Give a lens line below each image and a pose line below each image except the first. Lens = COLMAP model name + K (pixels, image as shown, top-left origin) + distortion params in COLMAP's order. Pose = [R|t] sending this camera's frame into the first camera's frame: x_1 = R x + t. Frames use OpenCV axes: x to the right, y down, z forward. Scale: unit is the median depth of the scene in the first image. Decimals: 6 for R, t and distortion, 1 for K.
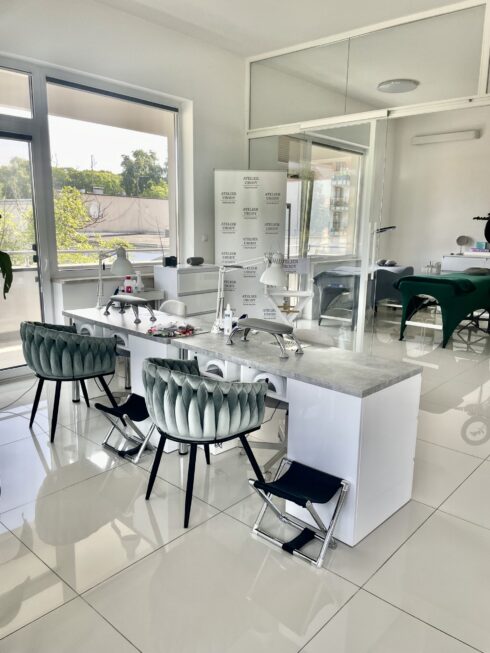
lens RADIAL K [[485.7, 0, 245.0], [0, 485.7, 326.5], [0, 0, 1]] dist [0.080236, -0.097238]
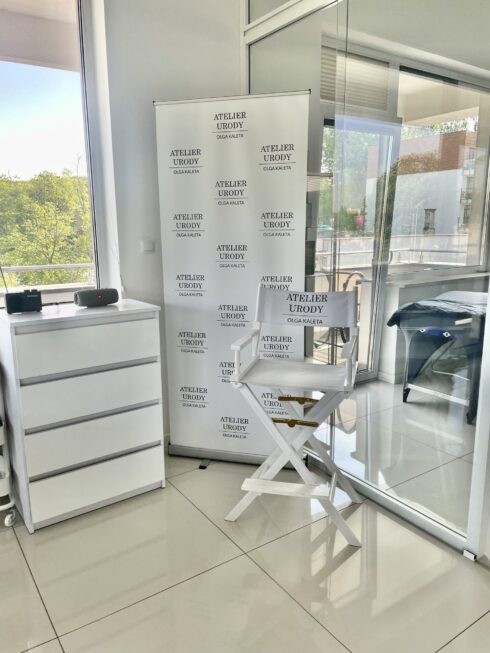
lens RADIAL K [[485.7, 0, 245.0], [0, 485.7, 326.5], [0, 0, 1]] dist [0.080236, -0.097238]
pose [[0.971555, 0.021373, -0.235848, 0.114832], [-0.021798, 0.999762, 0.000804, -0.087644], [0.235809, 0.004360, 0.971790, 0.460524]]
